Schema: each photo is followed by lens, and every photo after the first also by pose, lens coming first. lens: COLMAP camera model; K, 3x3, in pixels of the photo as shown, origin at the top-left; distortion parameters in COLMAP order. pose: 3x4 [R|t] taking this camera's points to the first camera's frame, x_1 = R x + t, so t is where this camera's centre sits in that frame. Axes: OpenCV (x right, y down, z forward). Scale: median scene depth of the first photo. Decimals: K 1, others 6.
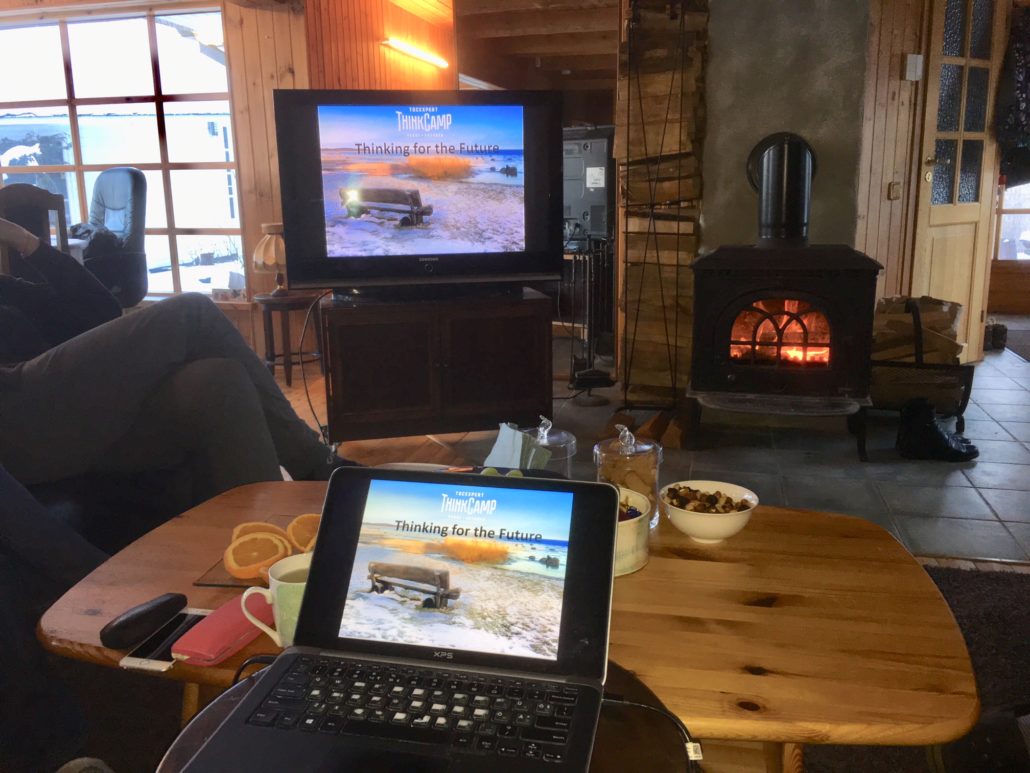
lens RADIAL K [[873.5, 0, 507.7], [0, 873.5, 379.3], [0, 0, 1]] dist [0.073640, -0.104133]
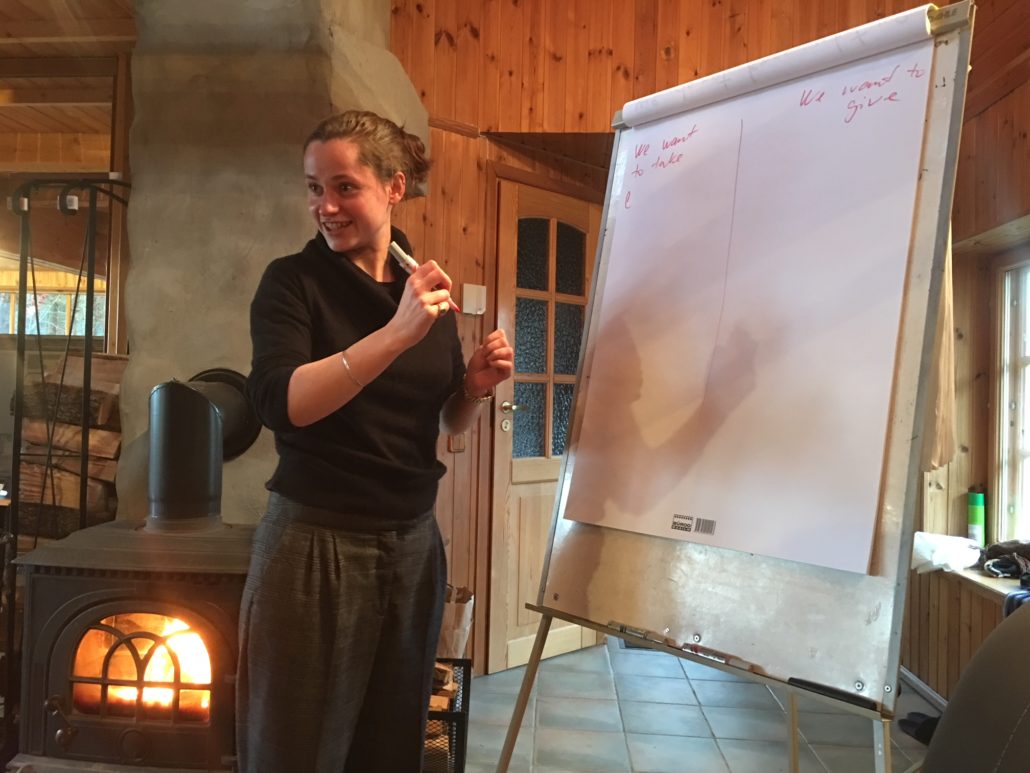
lens RADIAL K [[873.5, 0, 501.0], [0, 873.5, 377.9], [0, 0, 1]] dist [0.073640, -0.104133]
pose [[0.987303, 0.034909, 0.154964, 0.344323], [0.003181, 0.971012, -0.239008, -0.076313], [-0.158816, 0.236466, 0.958573, 0.204463]]
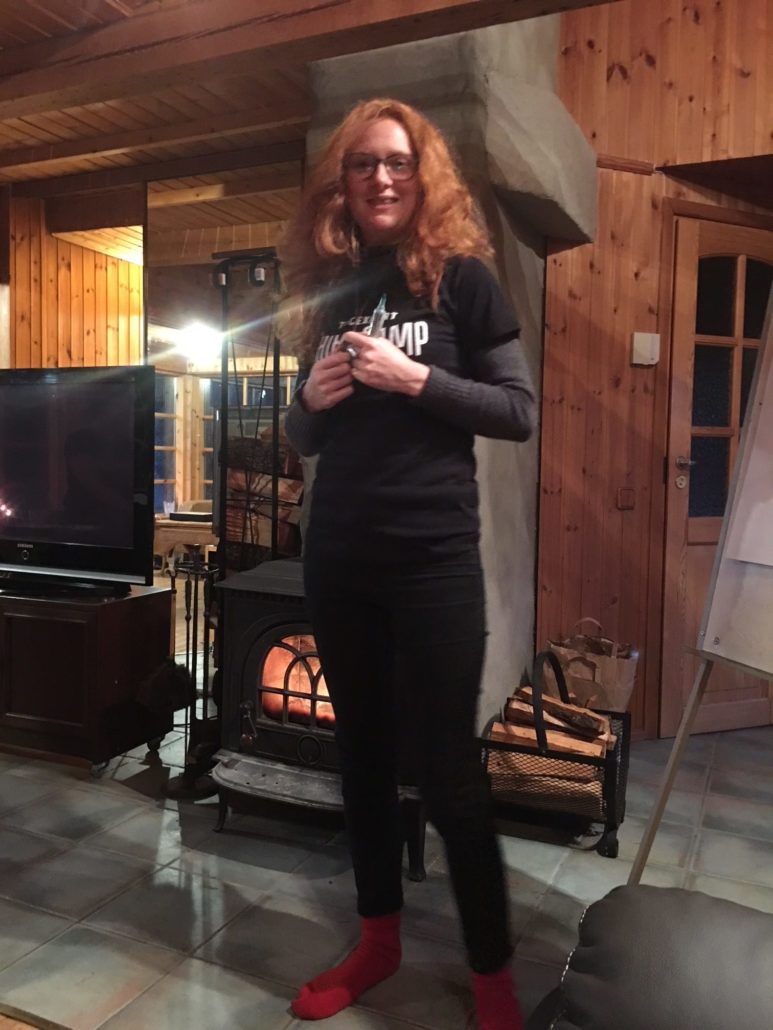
lens RADIAL K [[873.5, 0, 384.8], [0, 873.5, 507.7], [0, 0, 1]] dist [0.073640, -0.104133]
pose [[0.979022, 0.036127, -0.200527, 0.377775], [-0.071141, 0.982827, -0.170265, -0.055785], [0.190932, 0.180959, 0.964779, 0.203703]]
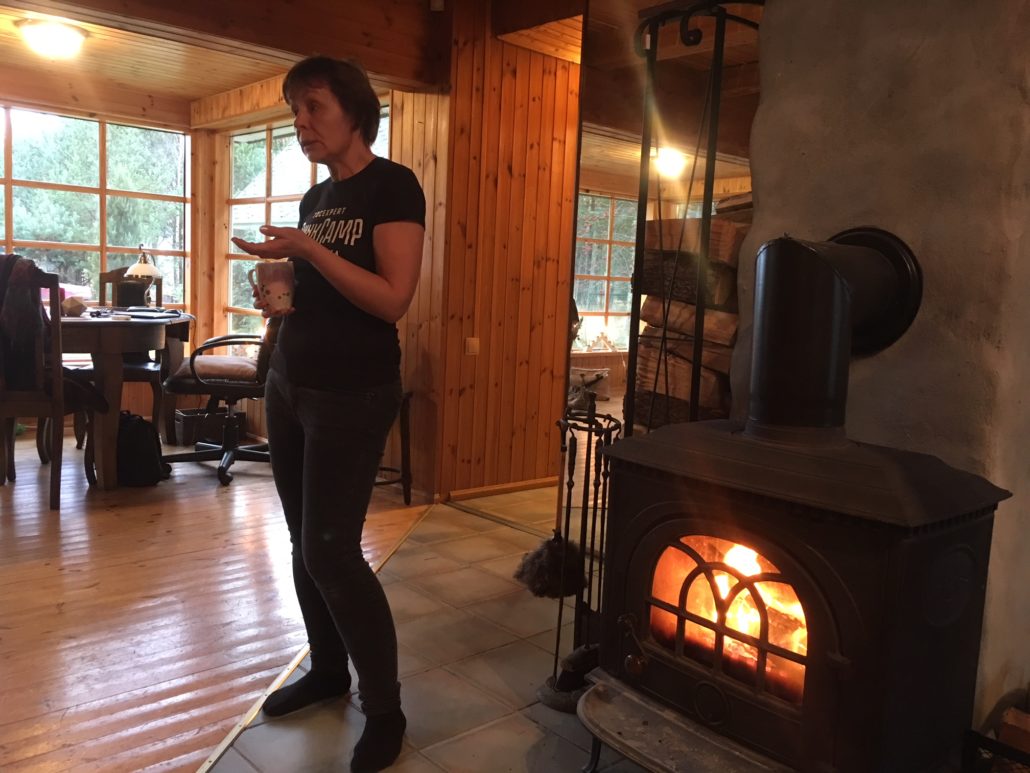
lens RADIAL K [[873.5, 0, 512.6], [0, 873.5, 377.5], [0, 0, 1]] dist [0.073640, -0.104133]
pose [[0.820121, 0.101163, -0.563177, 0.357570], [-0.176939, 0.980843, -0.081478, -0.088451], [0.544146, 0.166469, 0.822310, 0.367238]]
